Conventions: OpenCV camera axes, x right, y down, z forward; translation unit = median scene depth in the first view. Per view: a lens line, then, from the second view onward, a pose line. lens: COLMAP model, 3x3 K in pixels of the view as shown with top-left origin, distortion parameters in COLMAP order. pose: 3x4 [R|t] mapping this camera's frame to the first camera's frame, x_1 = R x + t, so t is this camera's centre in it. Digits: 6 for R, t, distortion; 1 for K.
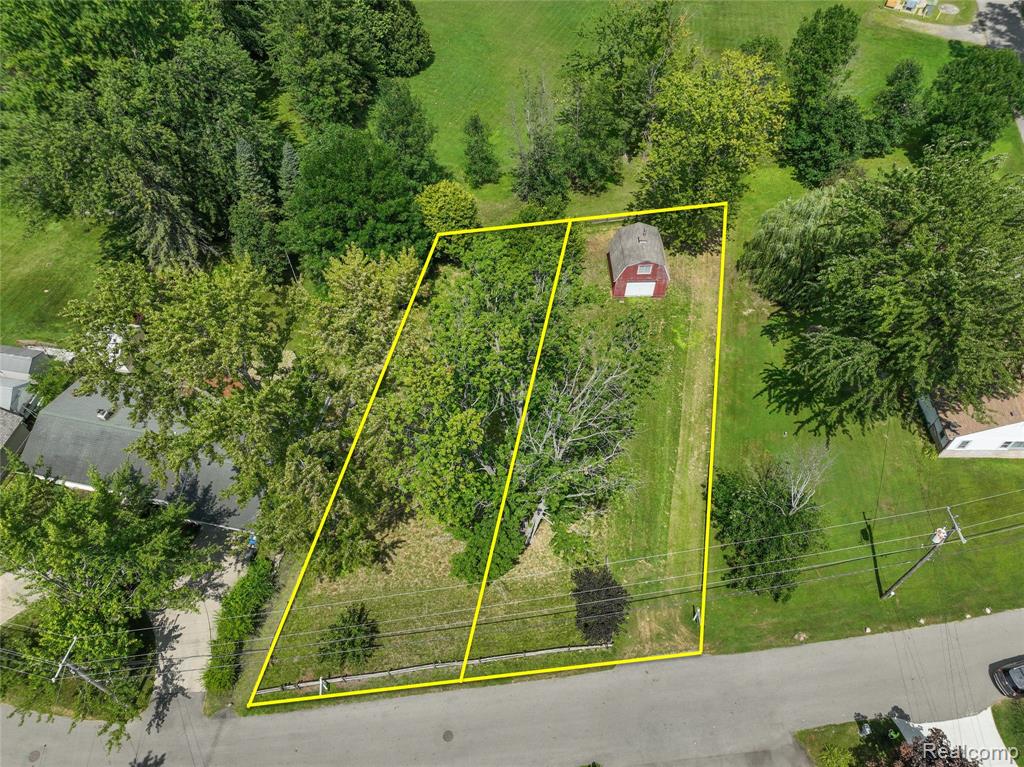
lens RADIAL K [[722.5, 0, 516.9], [0, 722.5, 388.4], [0, 0, 1]] dist [0.005097, 0.012012]
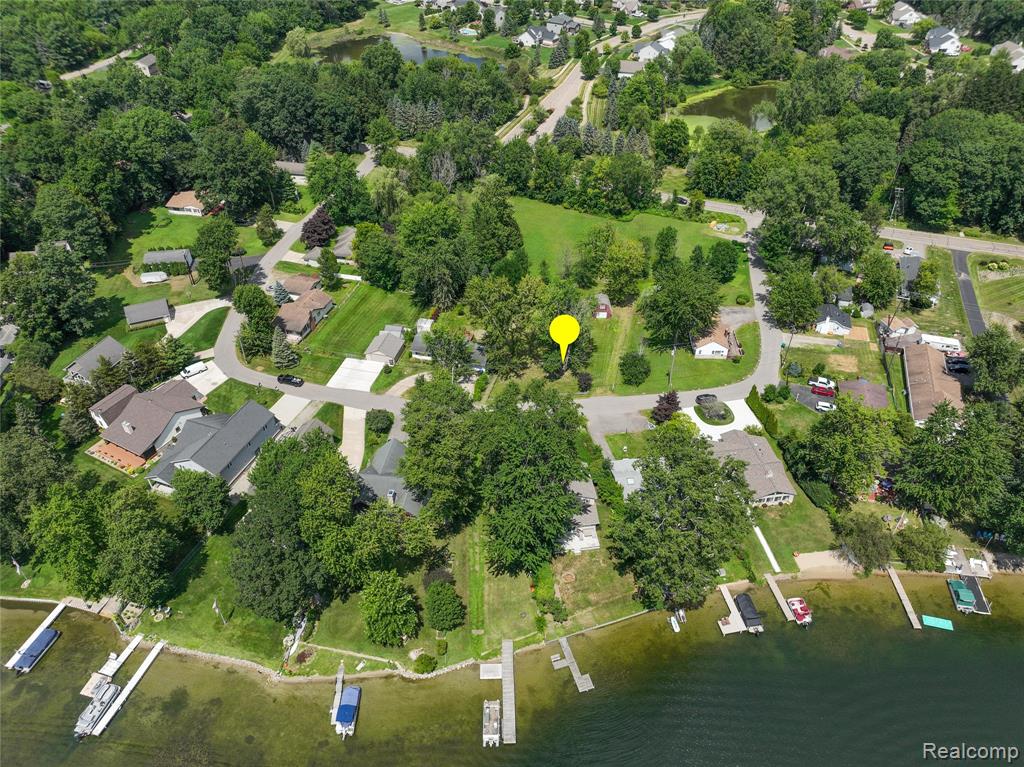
lens RADIAL K [[718.8, 0, 509.5], [0, 718.8, 403.0], [0, 0, 1]] dist [0.013130, 0.004365]
pose [[0.999322, 0.022869, -0.028842, -0.119242], [-0.029161, 0.970032, -0.241220, 1.014993], [0.022461, 0.241898, 0.970042, -1.912107]]
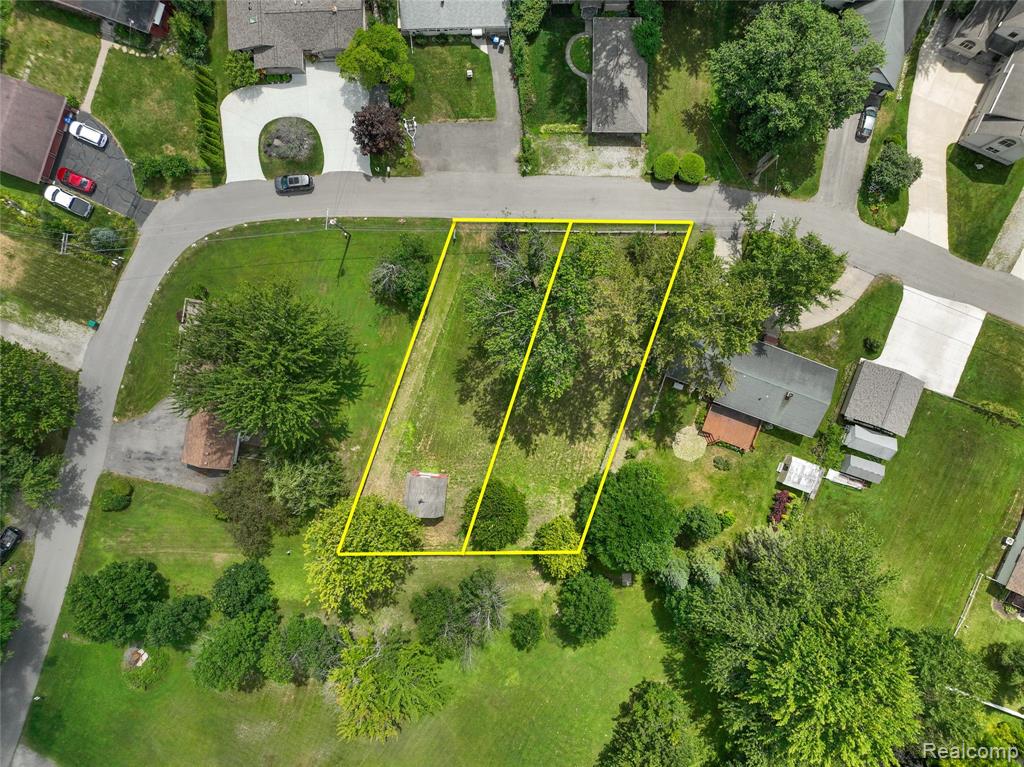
lens RADIAL K [[722.5, 0, 516.9], [0, 722.5, 388.4], [0, 0, 1]] dist [0.005097, 0.012012]
pose [[-0.990181, -0.139345, 0.011168, 0.013124], [0.121263, -0.816444, 0.564548, -0.851272], [-0.069549, 0.560359, 0.825325, -0.267442]]
